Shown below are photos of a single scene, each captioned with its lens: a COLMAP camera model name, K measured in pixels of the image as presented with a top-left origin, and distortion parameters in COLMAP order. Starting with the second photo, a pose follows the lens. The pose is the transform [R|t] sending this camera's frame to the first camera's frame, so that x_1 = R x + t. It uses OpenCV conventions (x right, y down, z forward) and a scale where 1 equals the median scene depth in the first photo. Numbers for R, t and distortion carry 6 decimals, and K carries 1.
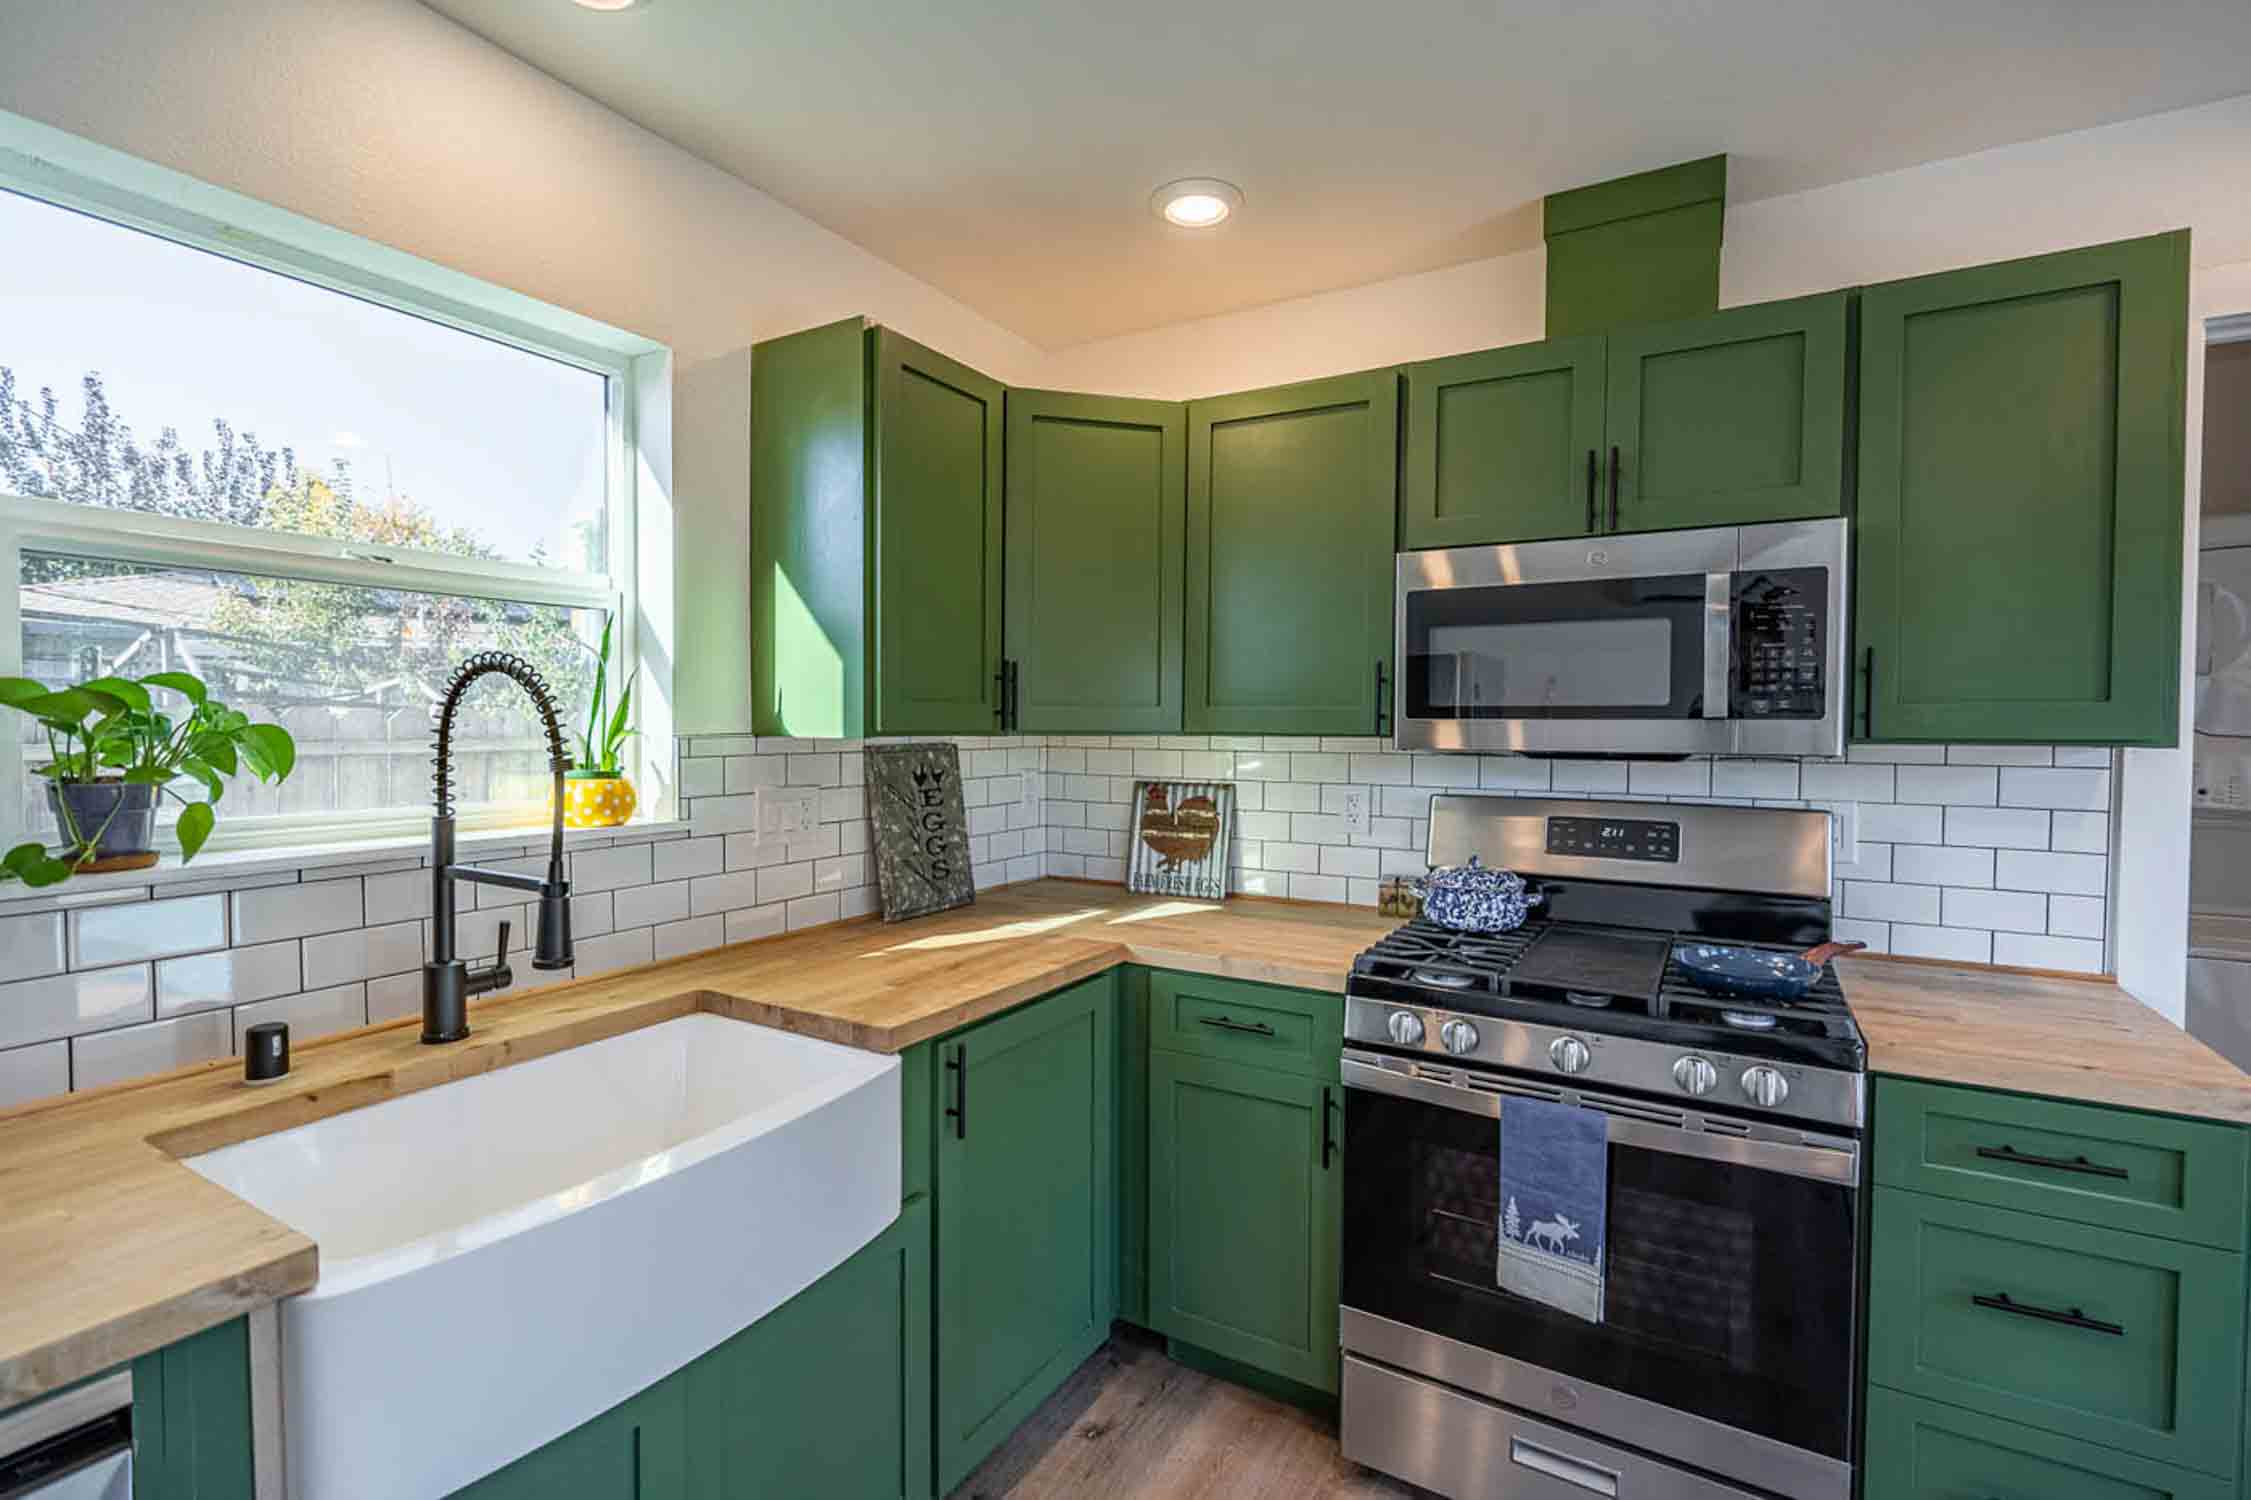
lens RADIAL K [[1011.7, 0, 1123.7], [0, 1011.7, 749.1], [0, 0, 1]] dist [-0.009140, 0.003754]
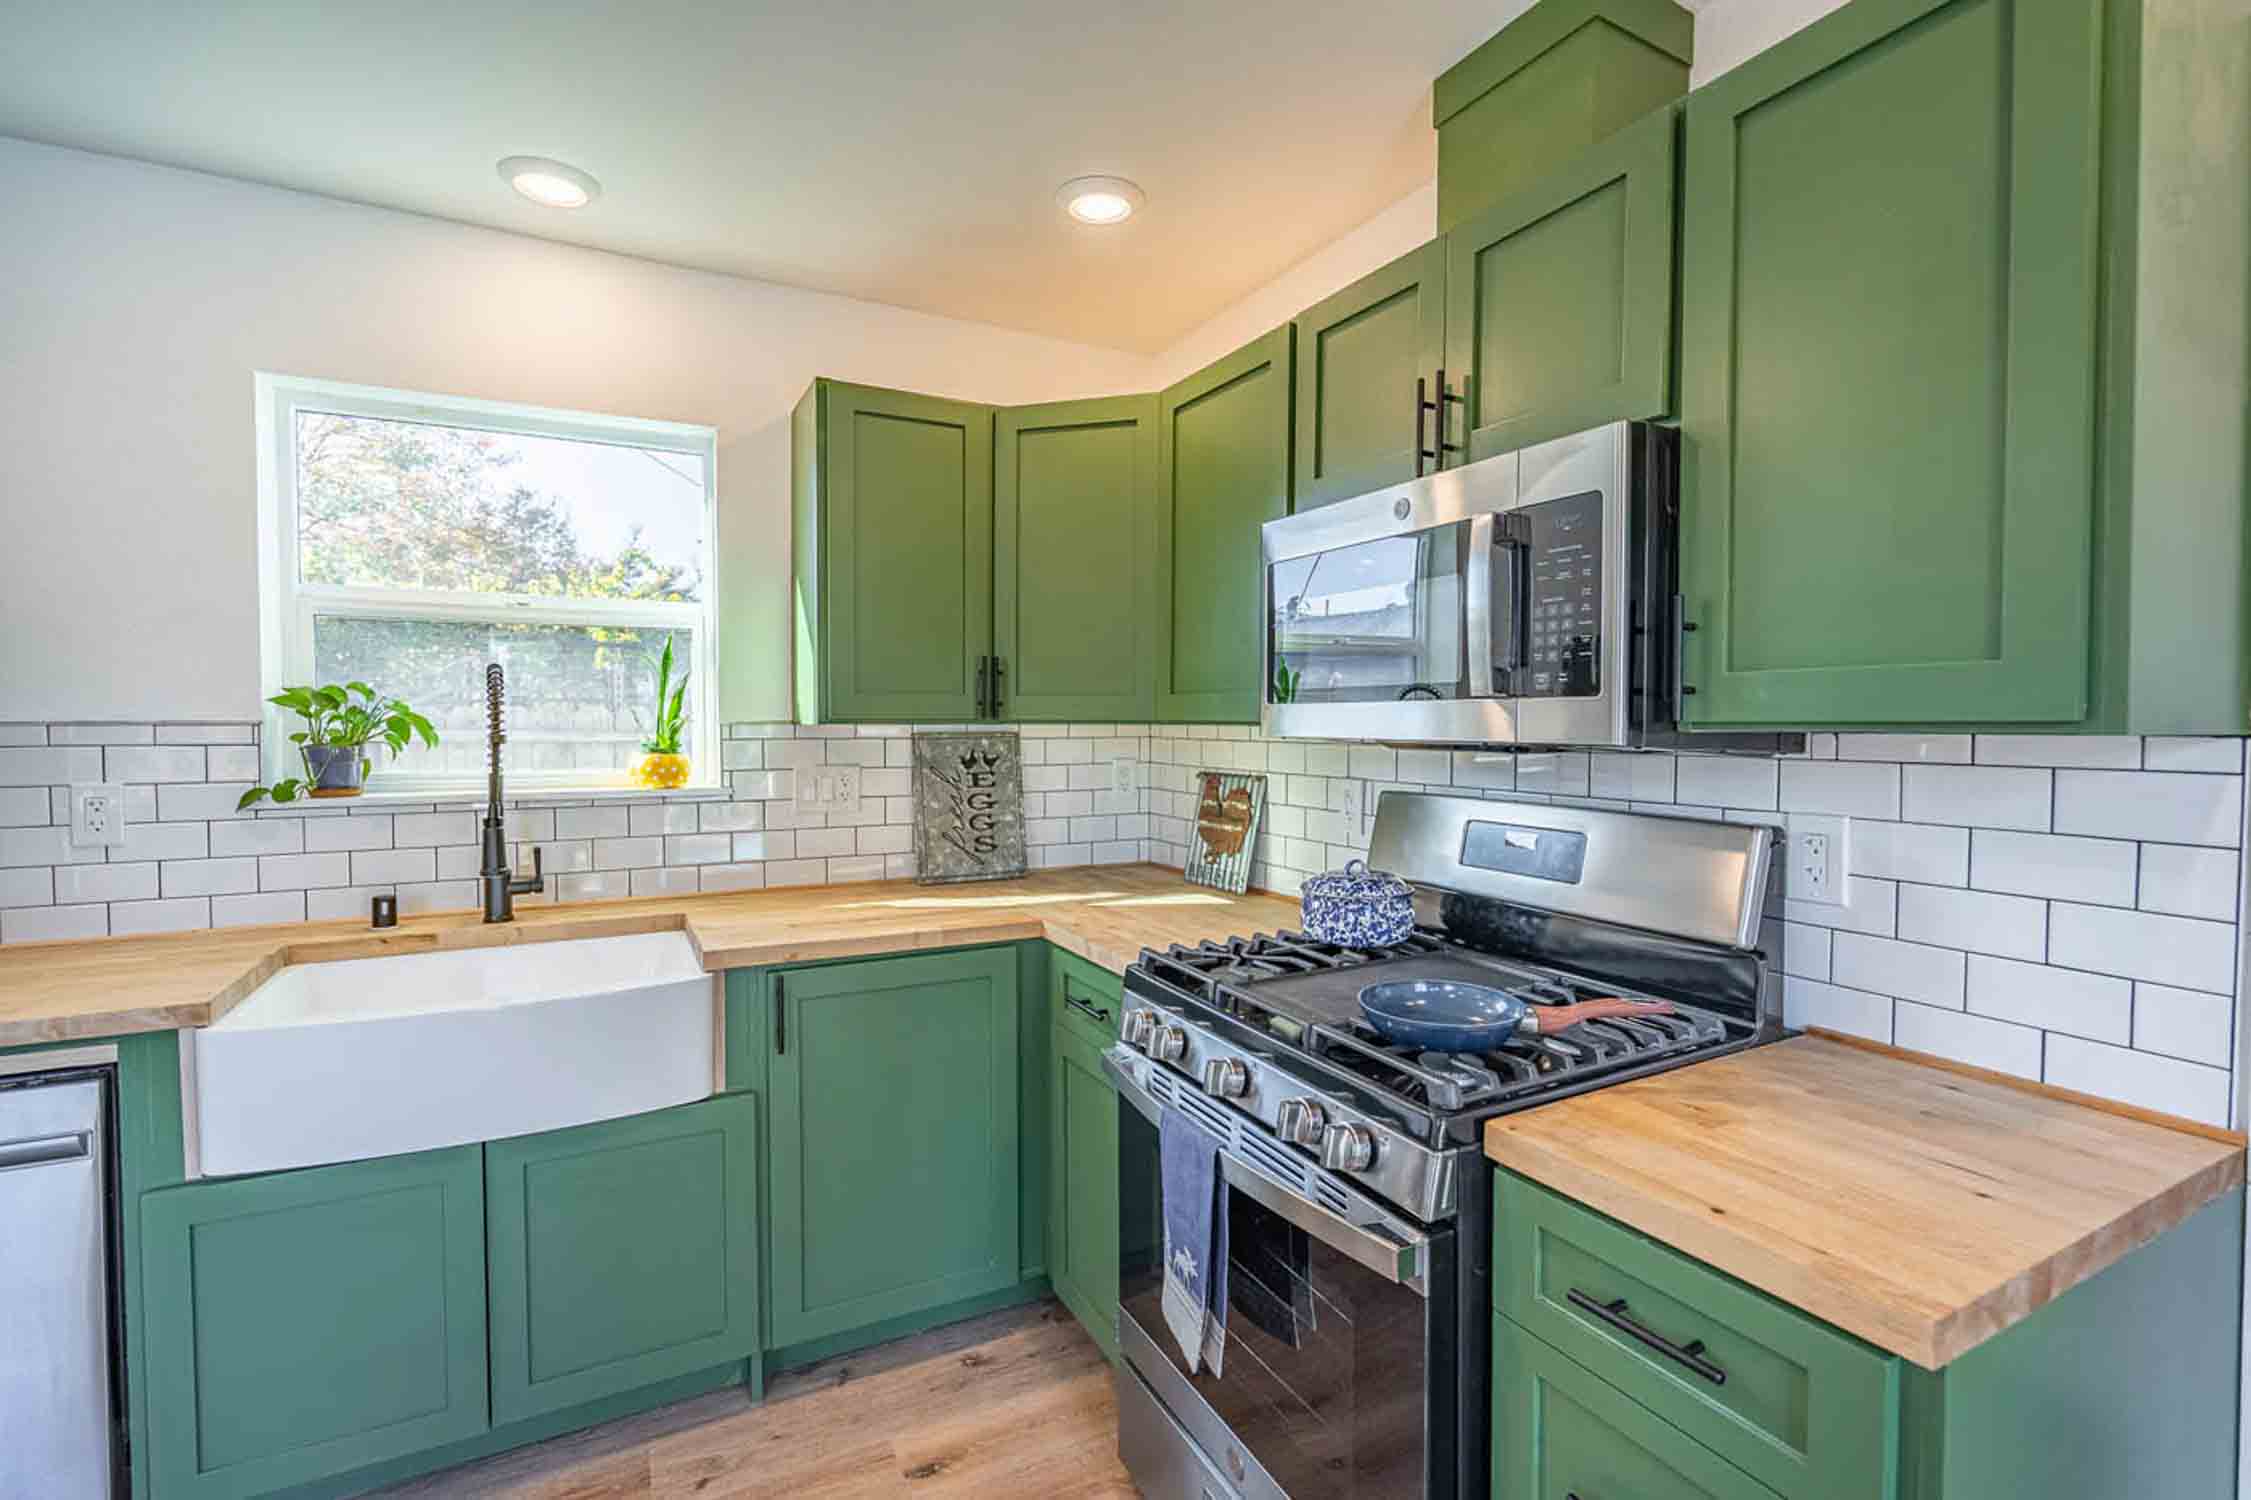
lens RADIAL K [[1020.4, 0, 1120.3], [0, 1020.4, 748.0], [0, 0, 1]] dist [-0.009421, 0.009311]
pose [[0.846153, 0.011714, -0.532811, 0.660207], [-0.011700, 0.999926, 0.003403, 0.008345], [0.532811, 0.003354, 0.846228, 0.145839]]
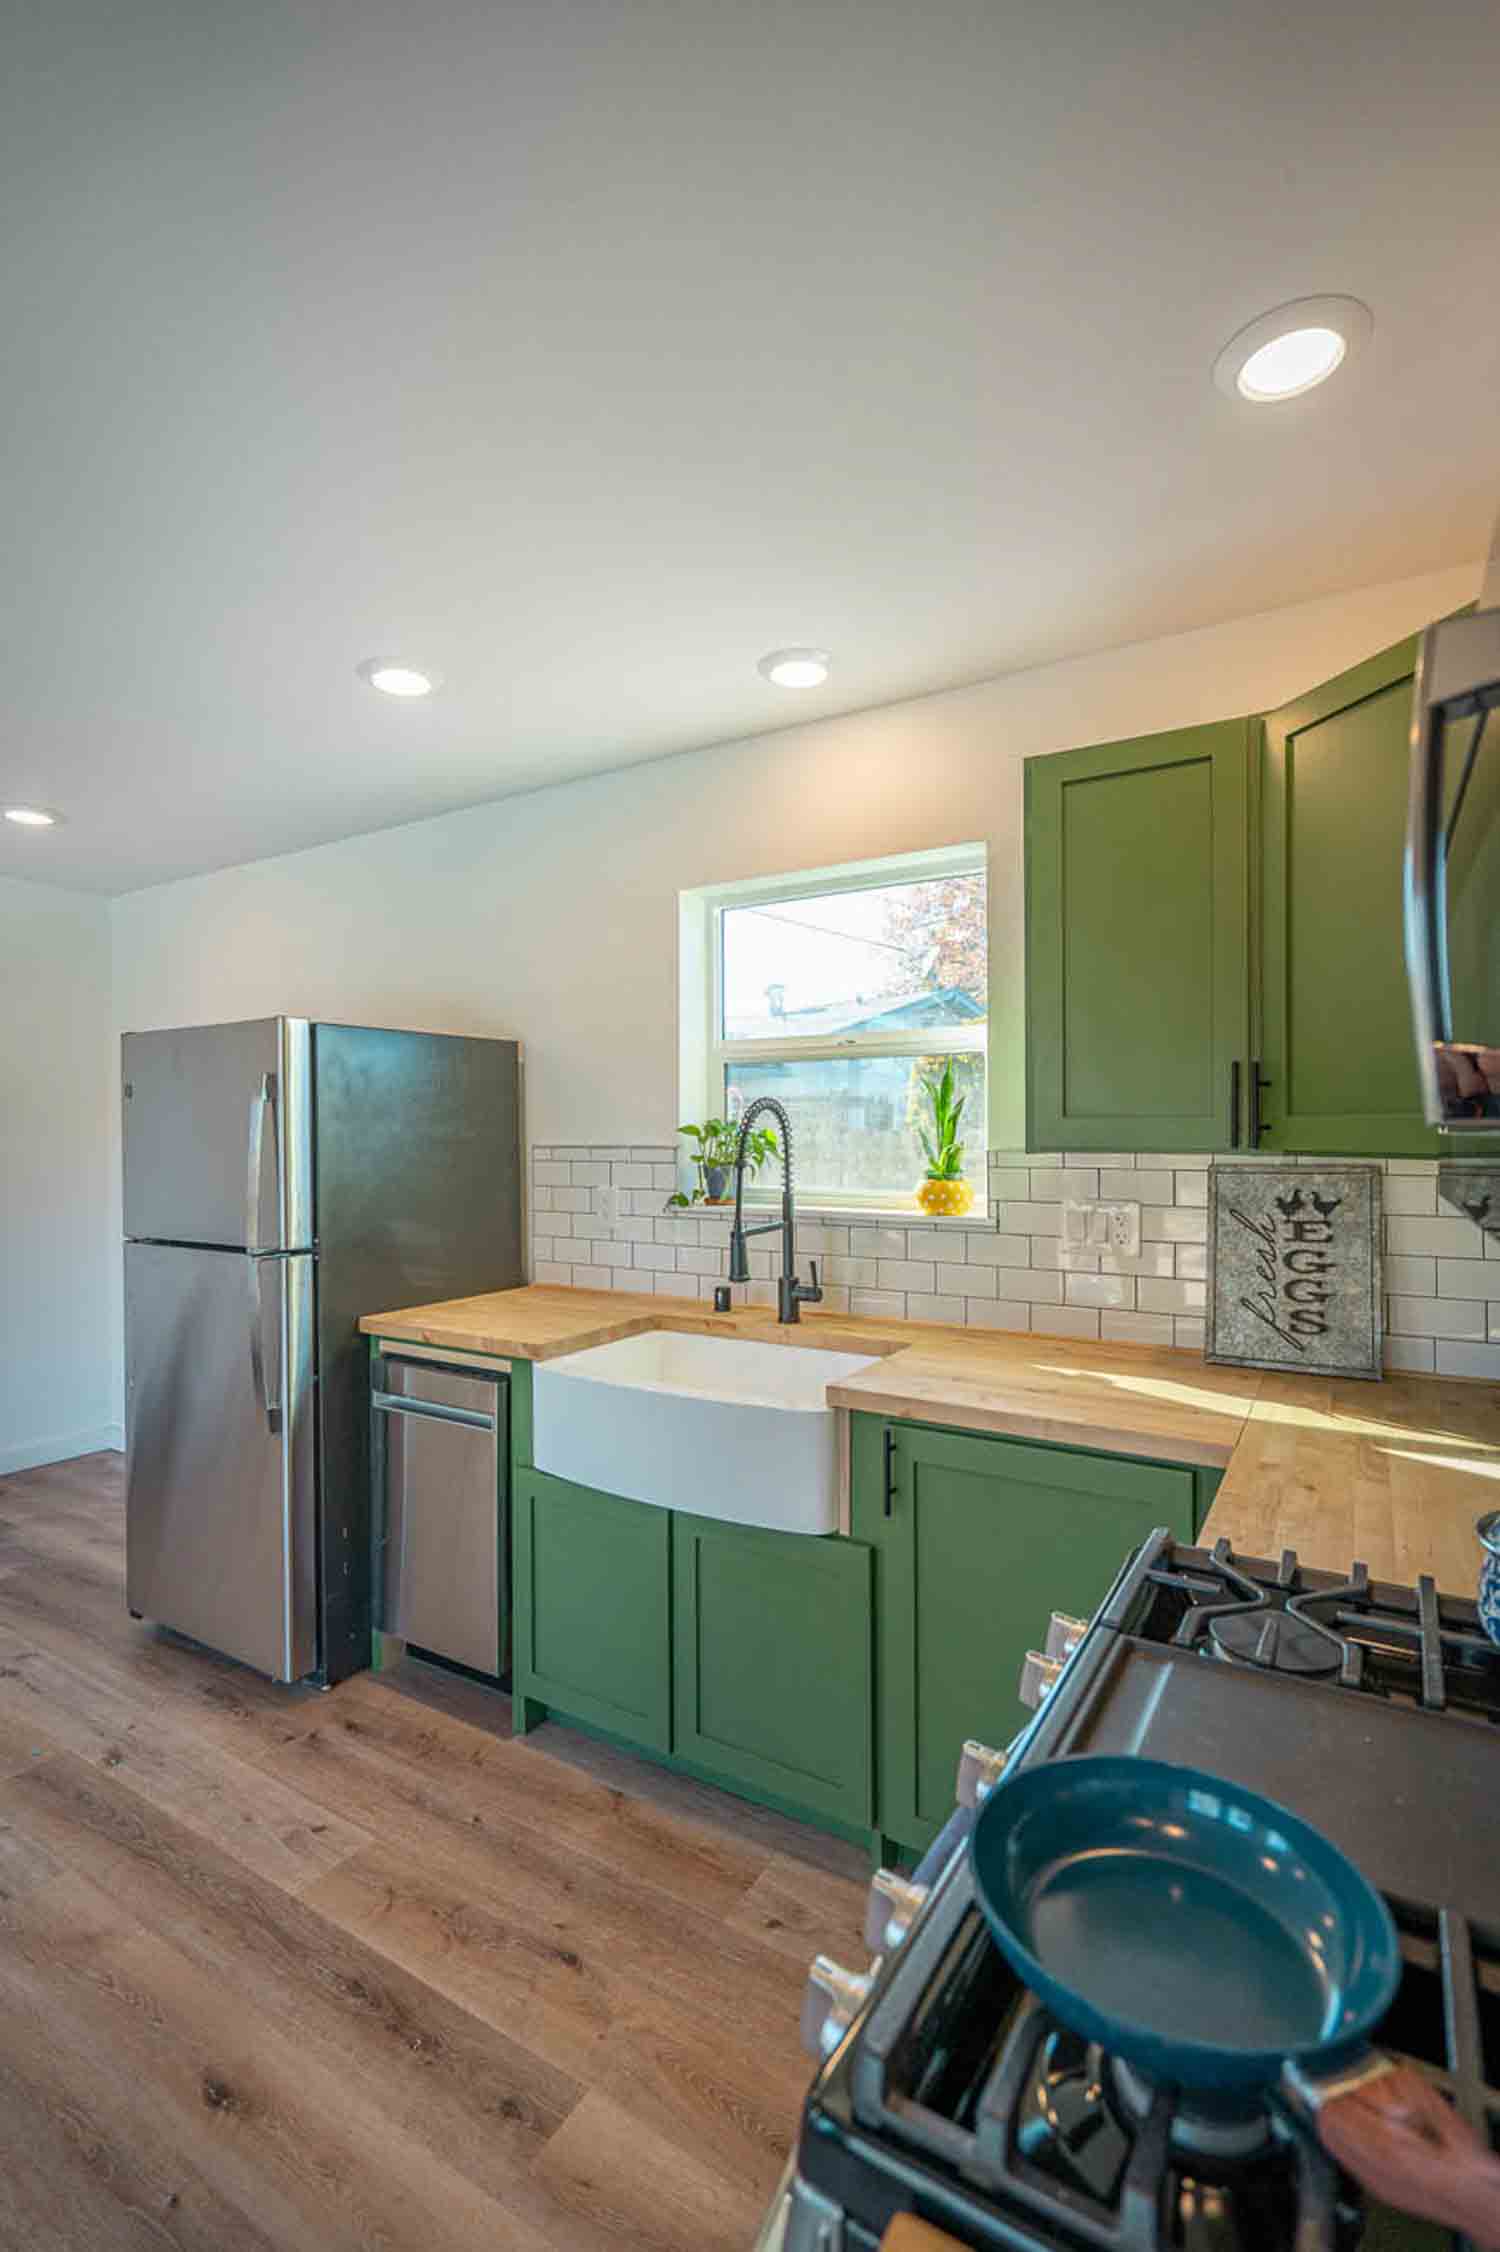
lens RADIAL K [[1012.1, 0, 753.8], [0, 1012.1, 1129.2], [0, 0, 1]] dist [-0.009140, 0.003754]
pose [[-0.025355, -0.008674, -0.999641, 0.758385], [-0.025326, 0.999647, -0.008032, -0.019402], [0.999358, 0.025113, -0.025566, 0.696139]]
